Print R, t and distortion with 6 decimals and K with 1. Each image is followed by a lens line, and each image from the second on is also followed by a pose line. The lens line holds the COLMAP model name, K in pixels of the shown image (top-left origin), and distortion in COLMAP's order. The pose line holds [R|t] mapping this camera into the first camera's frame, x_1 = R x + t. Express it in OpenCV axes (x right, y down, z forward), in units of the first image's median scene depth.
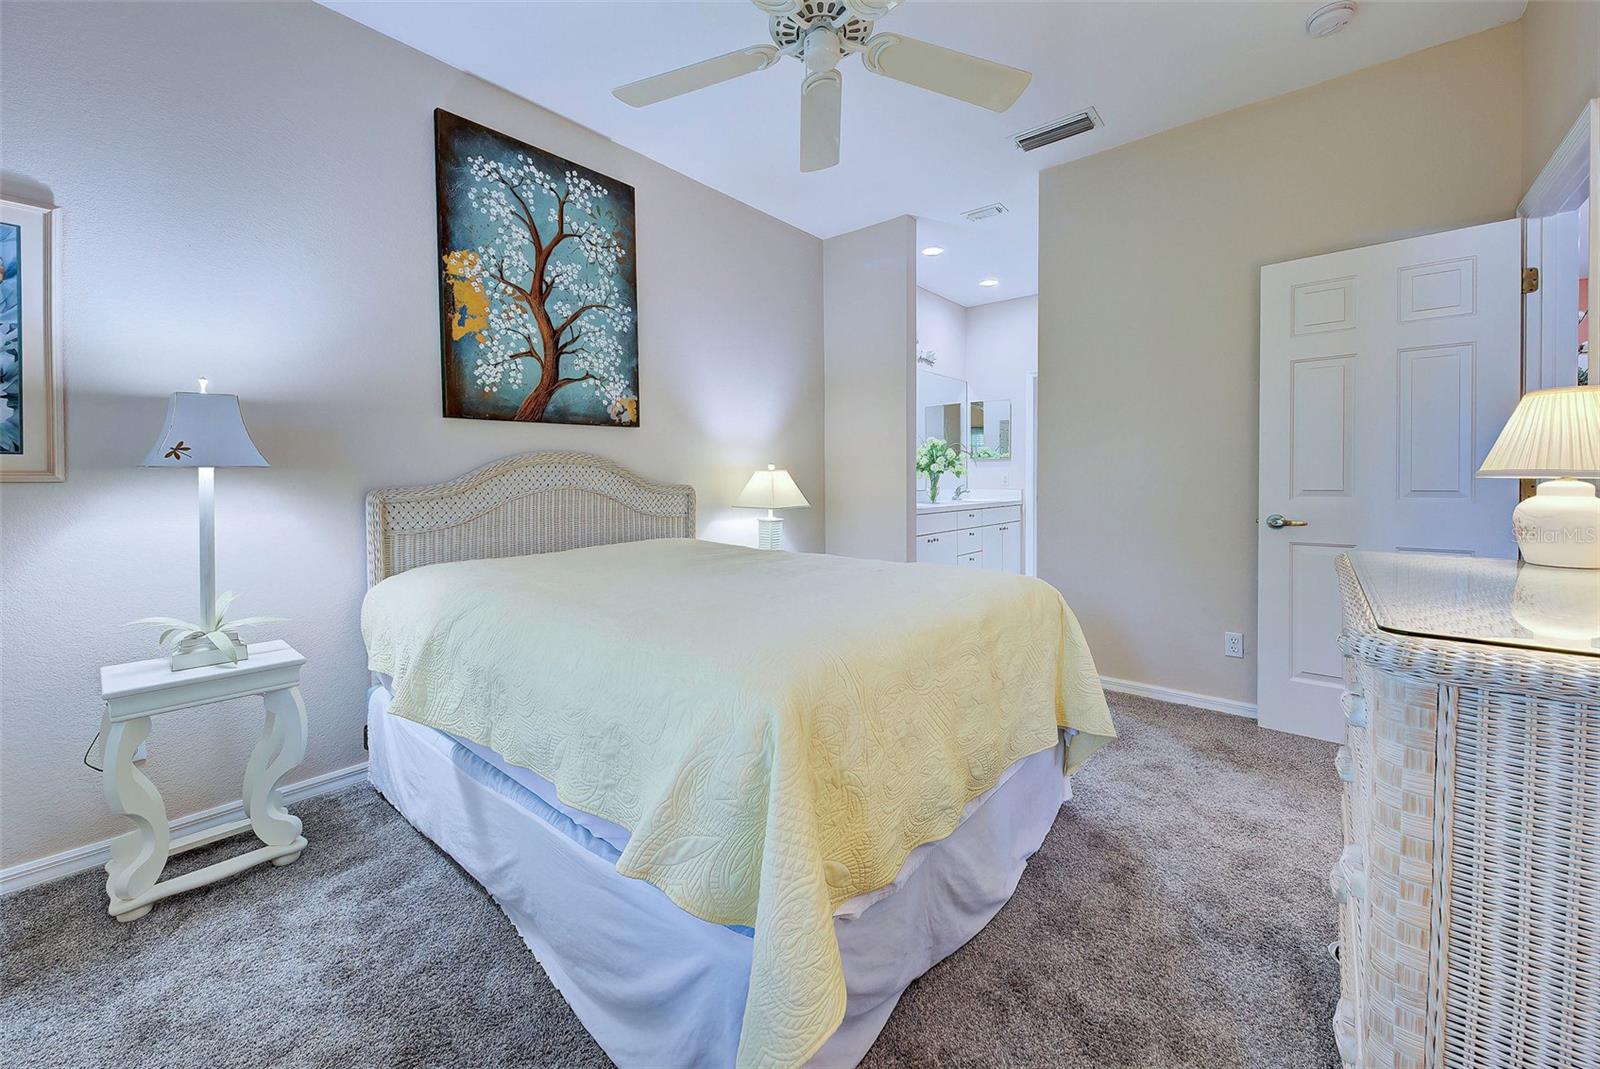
lens RADIAL K [[624.8, 0, 802.7], [0, 624.8, 504.3], [0, 0, 1]] dist [-0.000789, -0.000278]
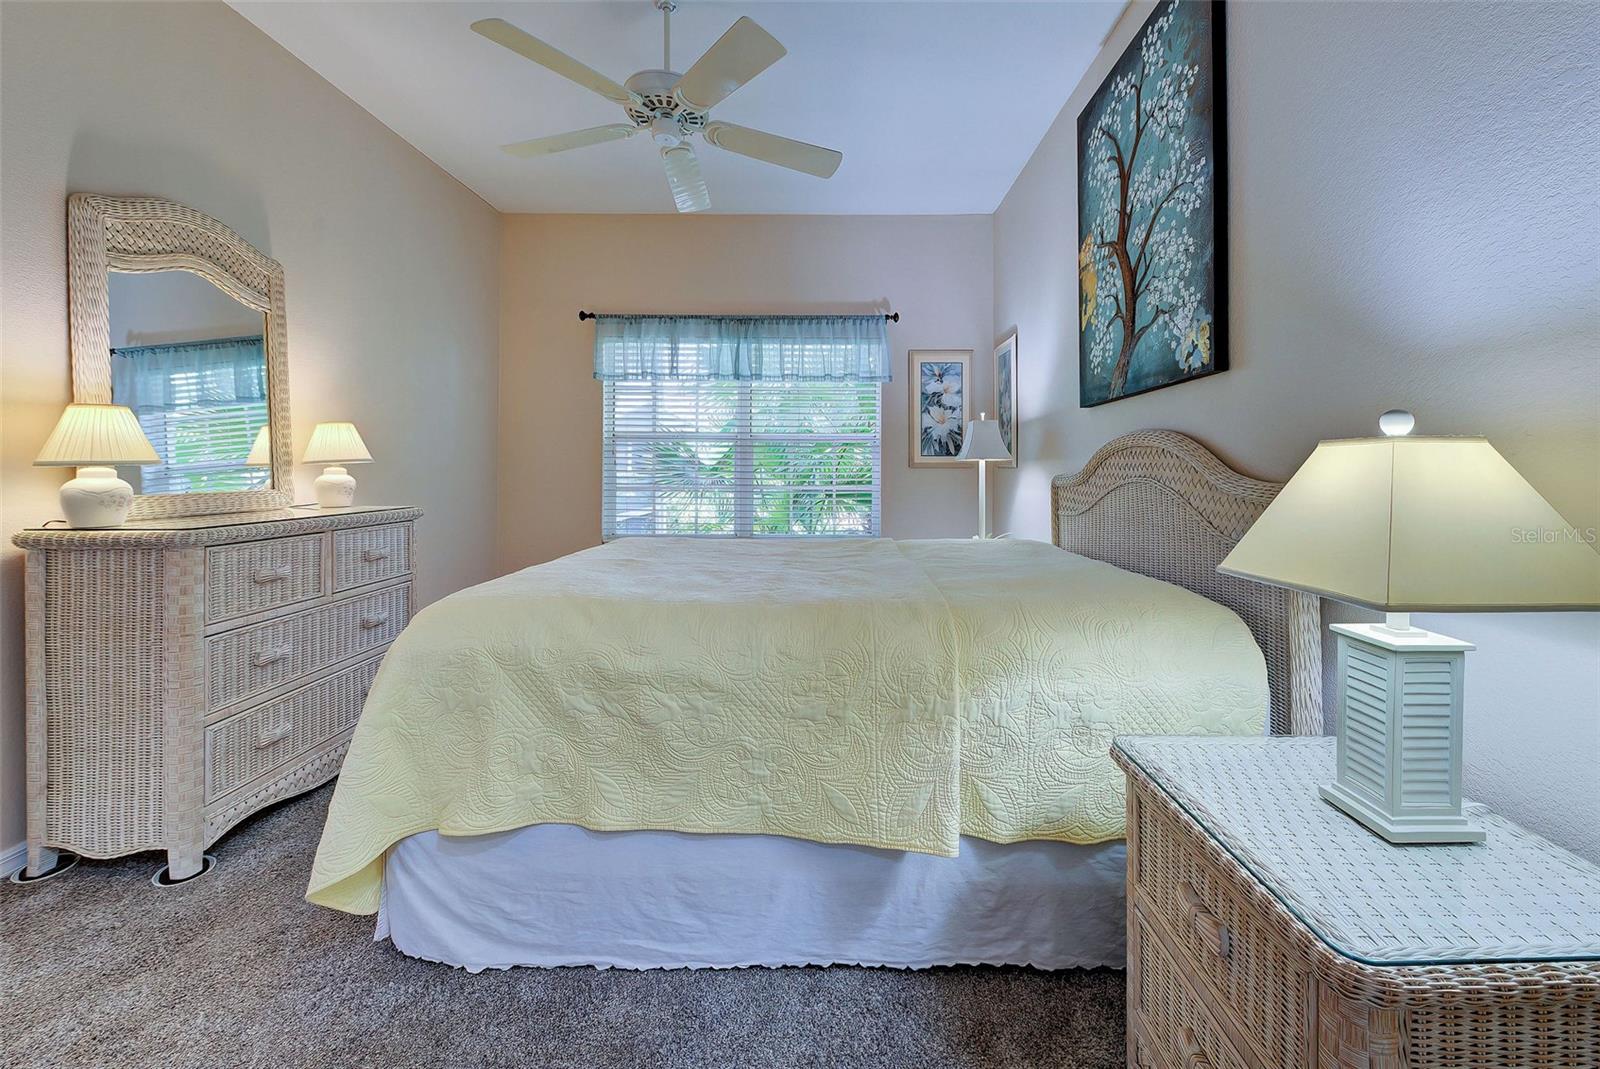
lens RADIAL K [[618.4, 0, 807.5], [0, 618.4, 471.3], [0, 0, 1]] dist [0.000785, -0.000042]
pose [[-0.788689, 0.007294, -0.614749, 0.364929], [-0.024701, 0.998746, 0.043539, -0.059406], [0.614296, 0.049524, -0.787520, 1.338906]]
